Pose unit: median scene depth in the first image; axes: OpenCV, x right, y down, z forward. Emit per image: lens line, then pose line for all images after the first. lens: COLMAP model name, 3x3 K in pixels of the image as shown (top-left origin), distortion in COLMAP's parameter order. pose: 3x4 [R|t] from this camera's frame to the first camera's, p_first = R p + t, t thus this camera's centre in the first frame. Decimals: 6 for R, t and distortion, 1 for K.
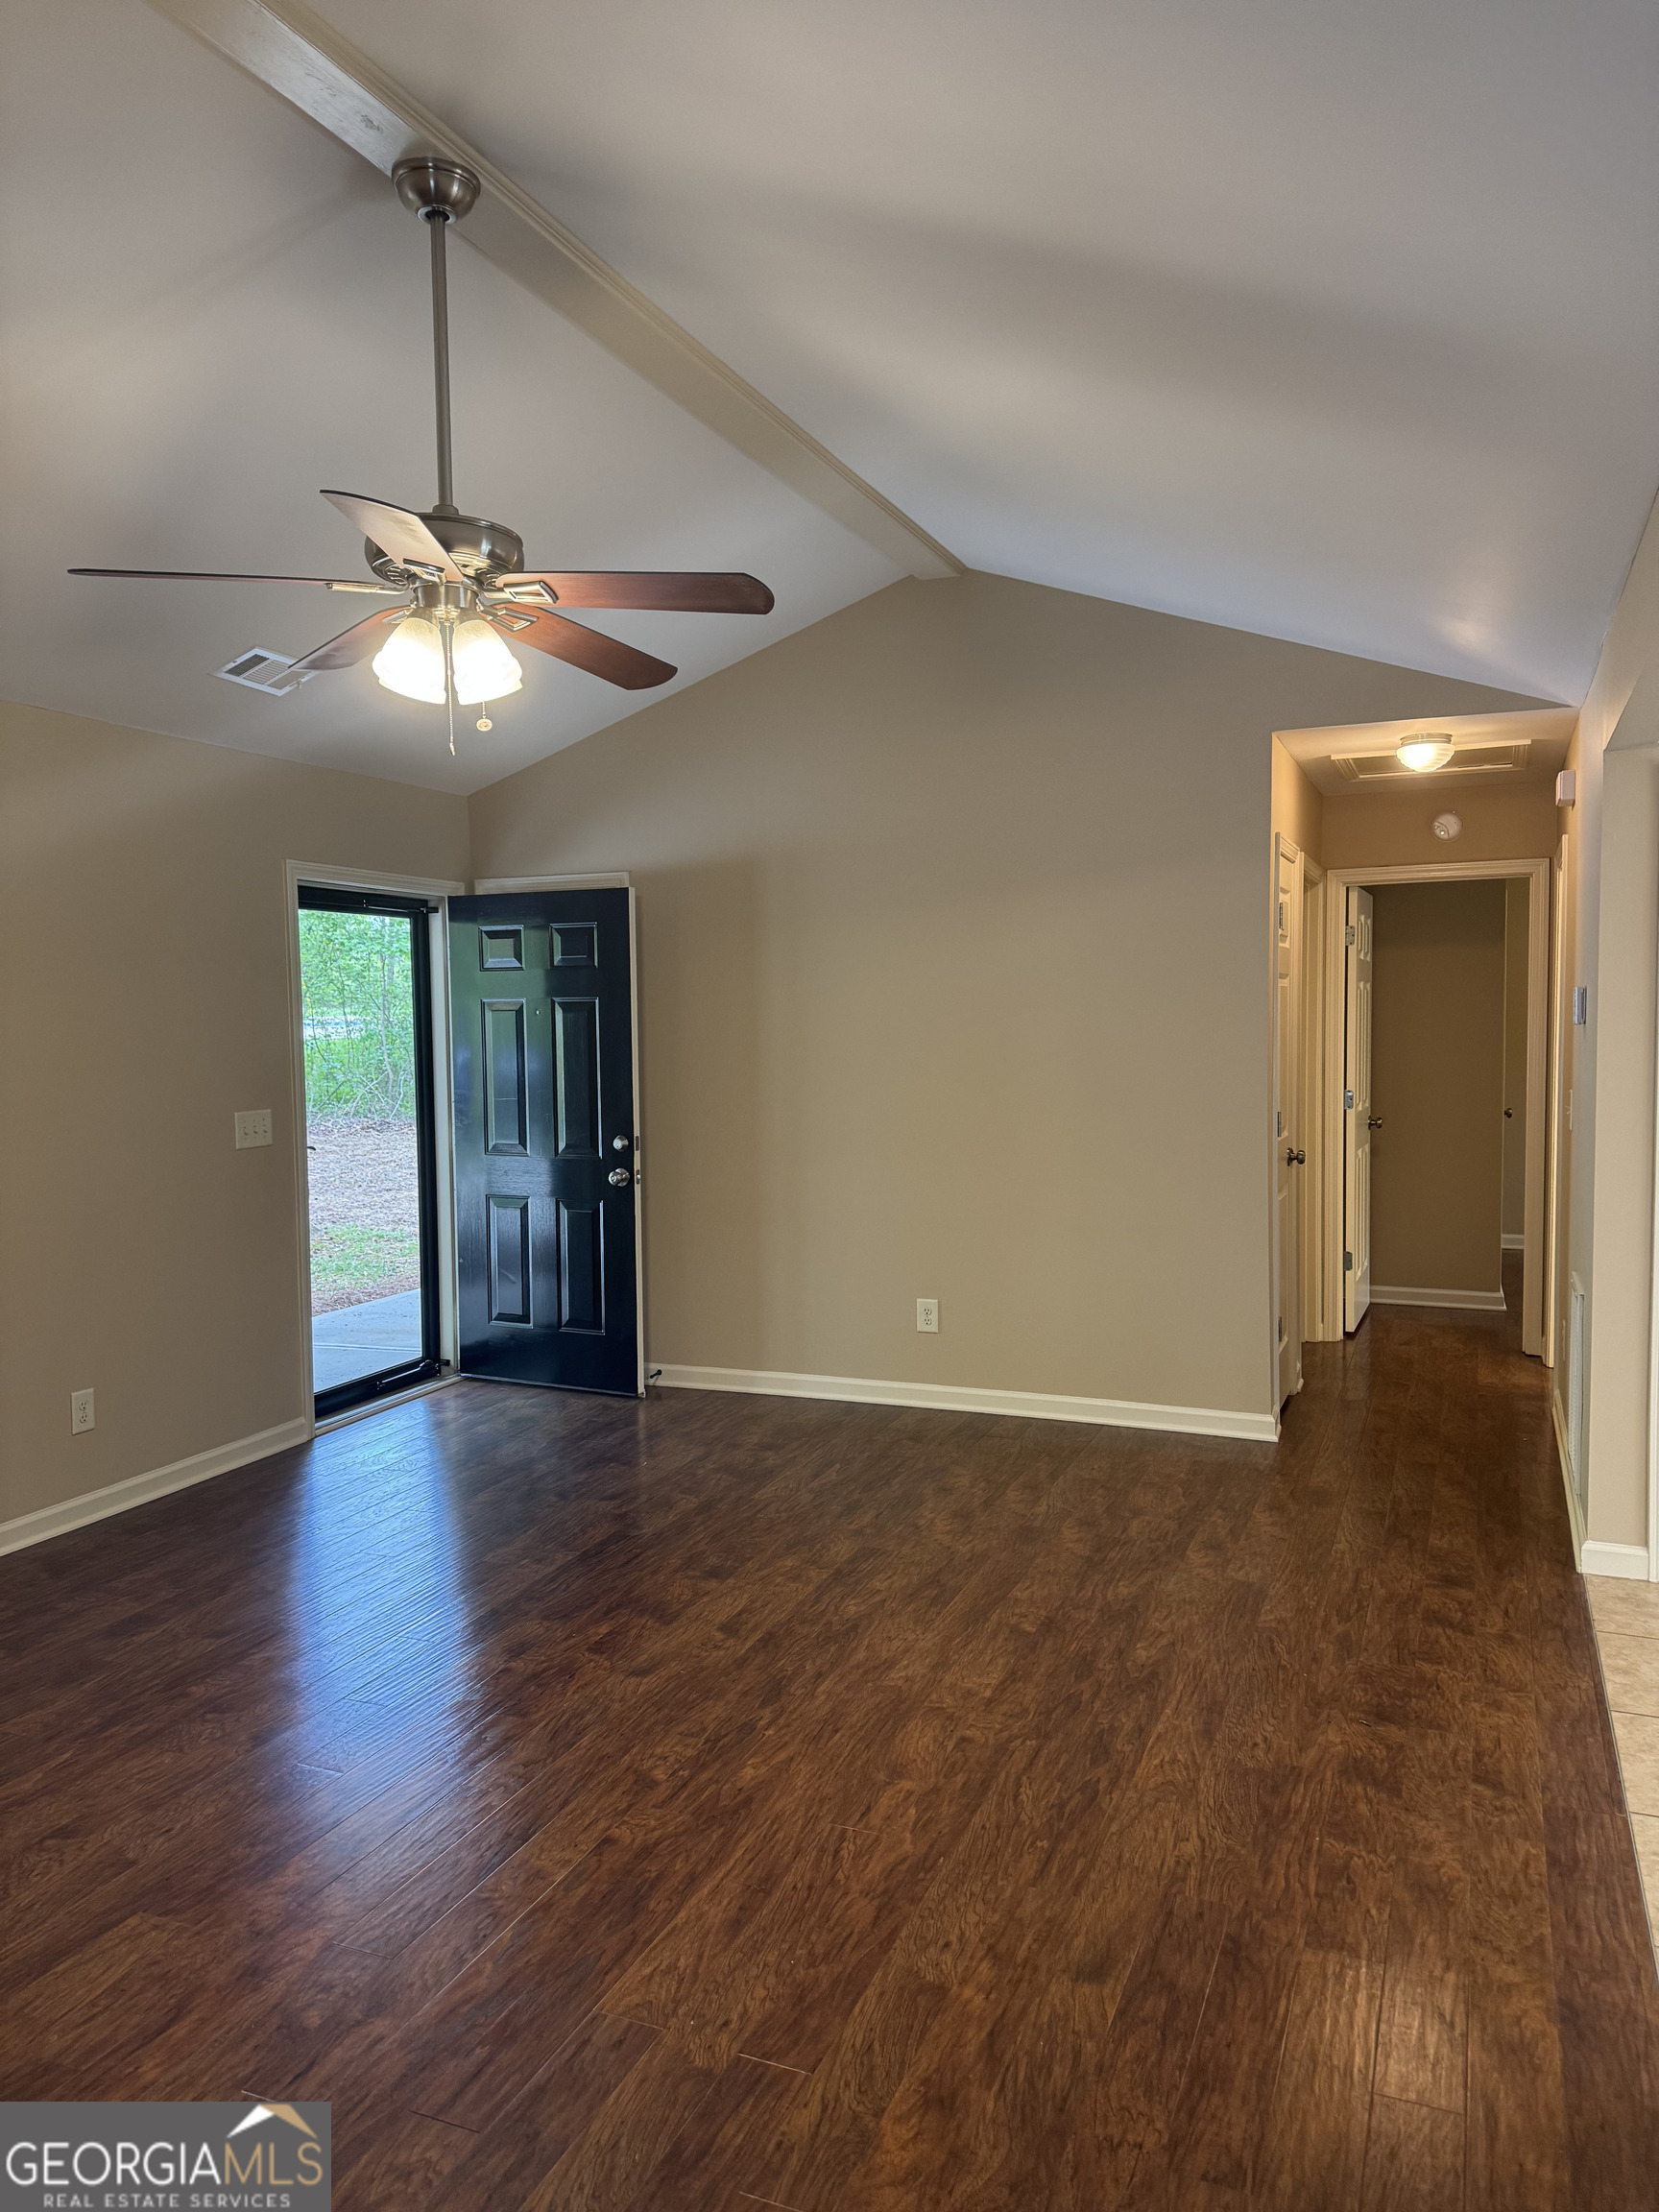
lens RADIAL K [[1556.2, 0, 818.2], [0, 1556.2, 1091.2], [0, 0, 1]] dist [0.066279, -0.067868]
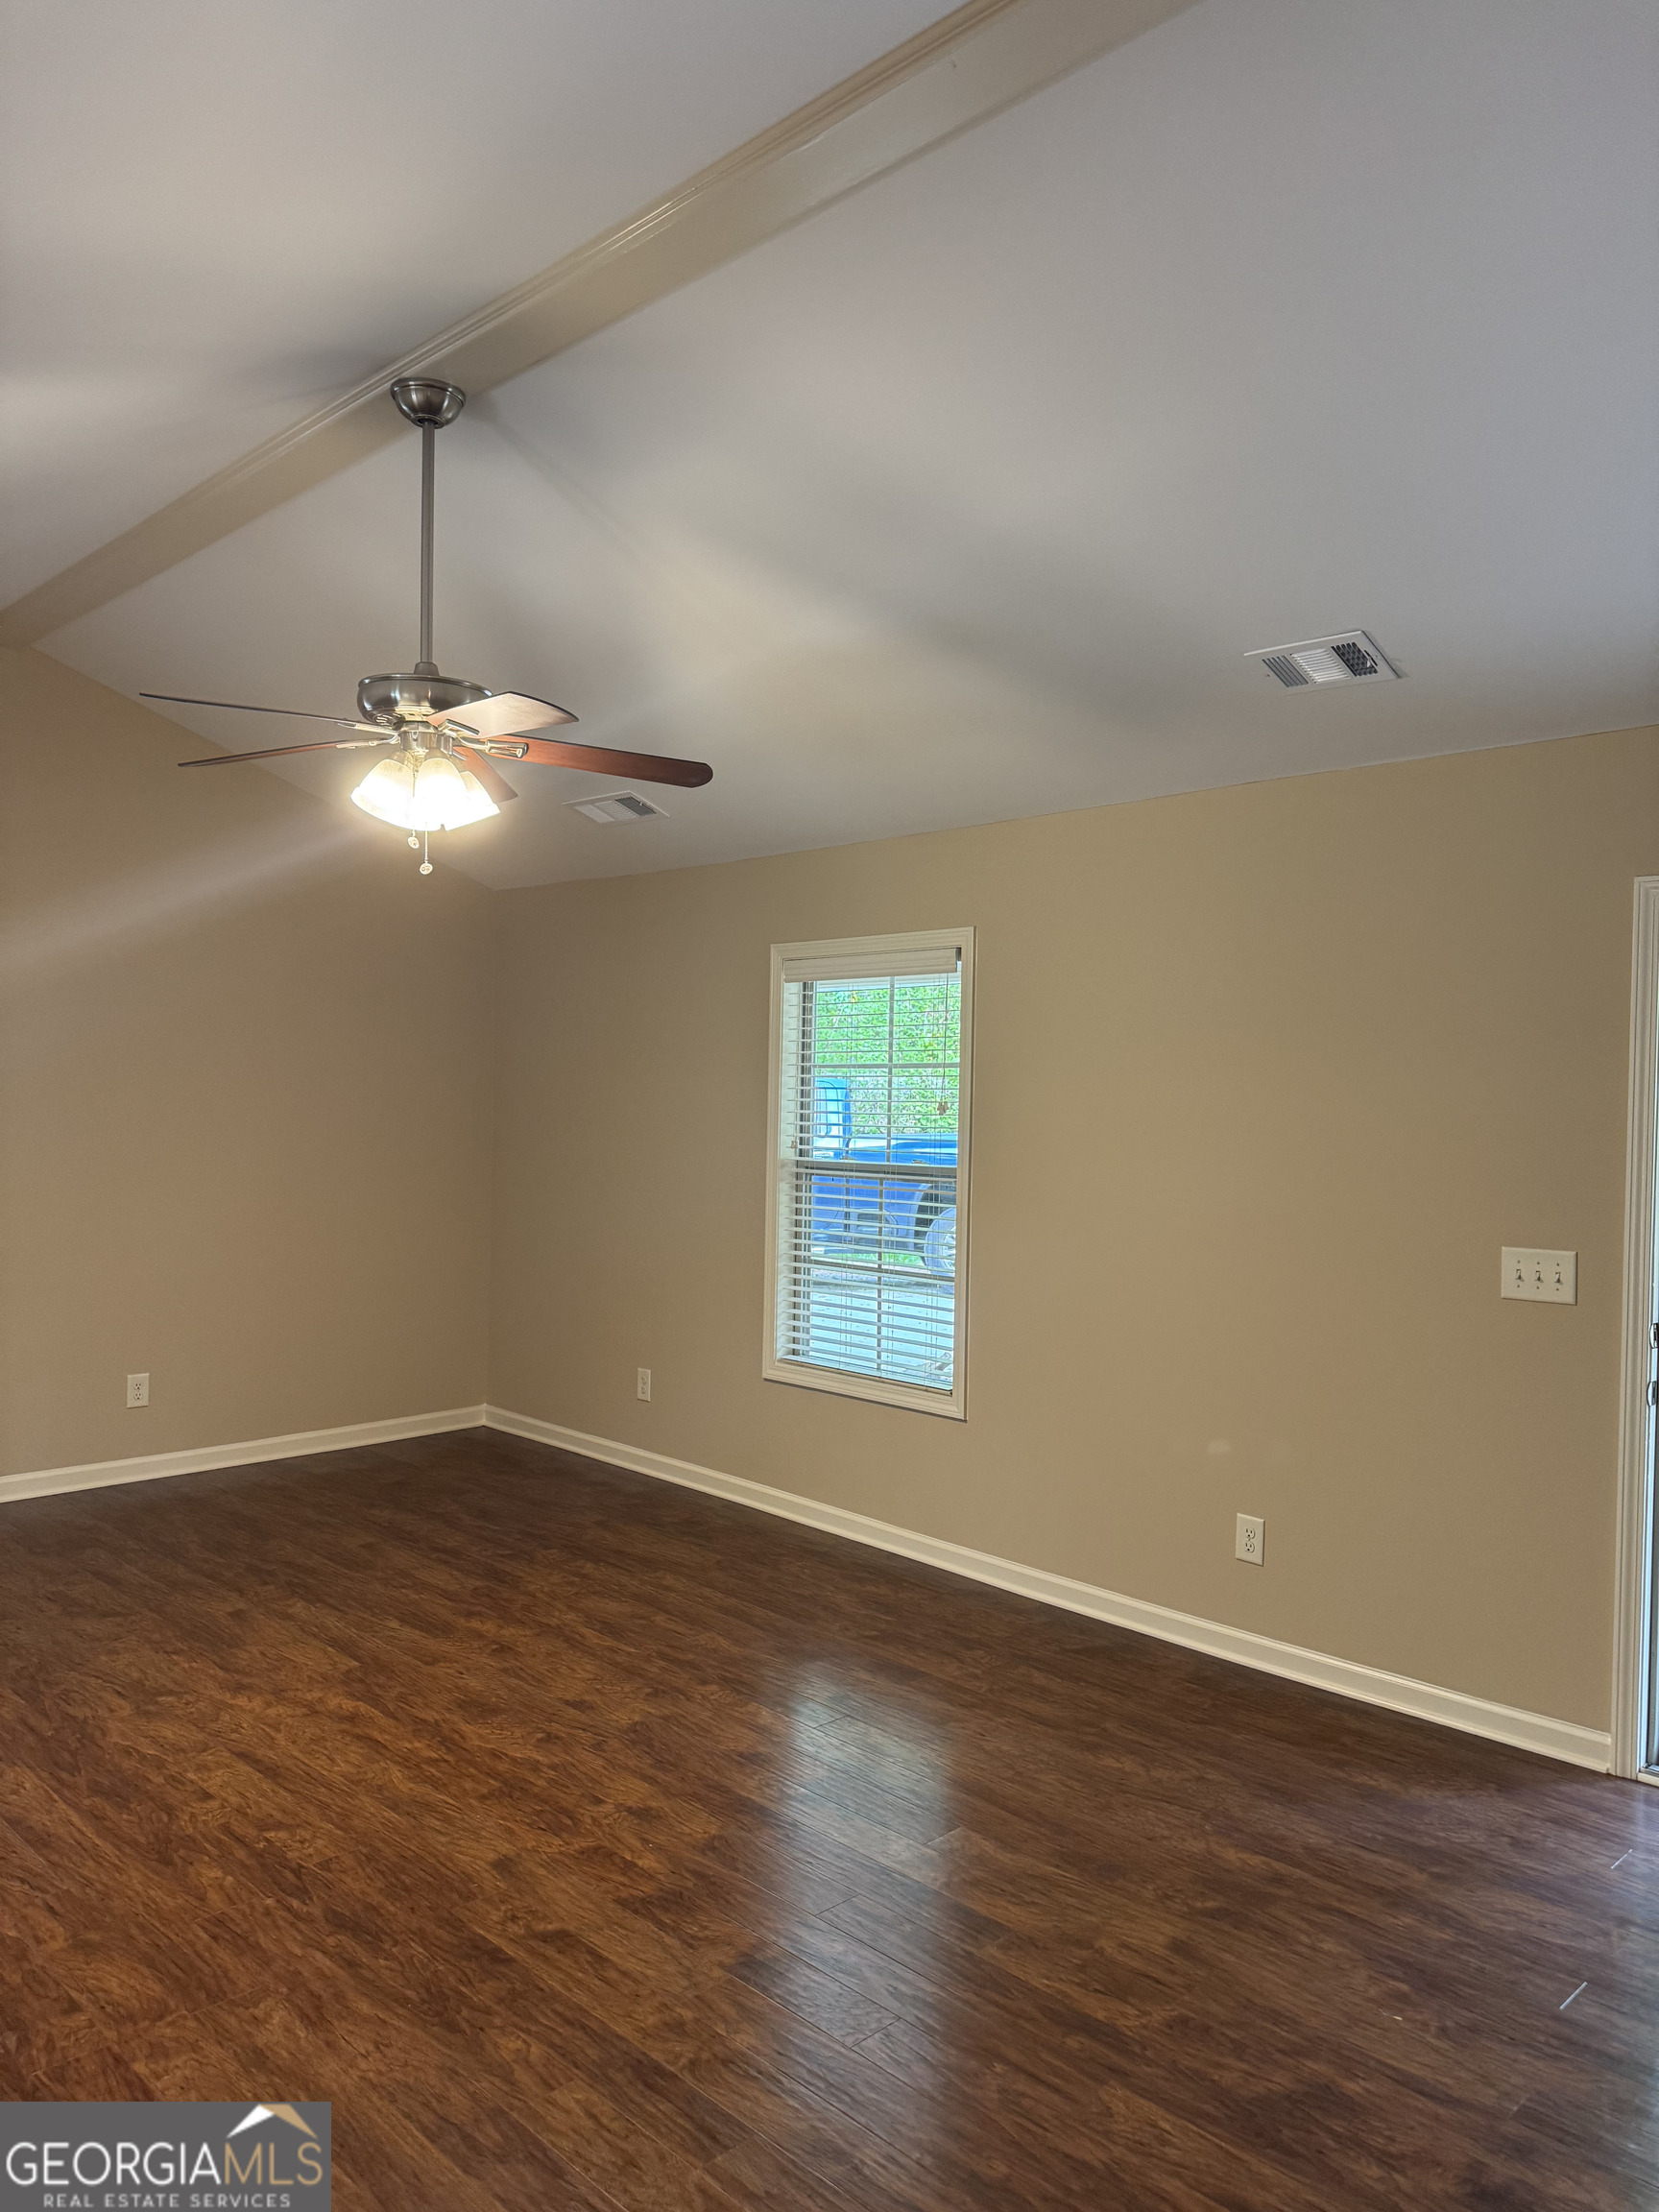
lens RADIAL K [[1556.2, 0, 807.6], [0, 1556.2, 1095.0], [0, 0, 1]] dist [0.066279, -0.067868]
pose [[-0.386948, 0.006773, -0.922077, 0.634246], [-0.058586, 0.997772, 0.031914, -0.090699], [0.920239, 0.066370, -0.385689, 1.498913]]
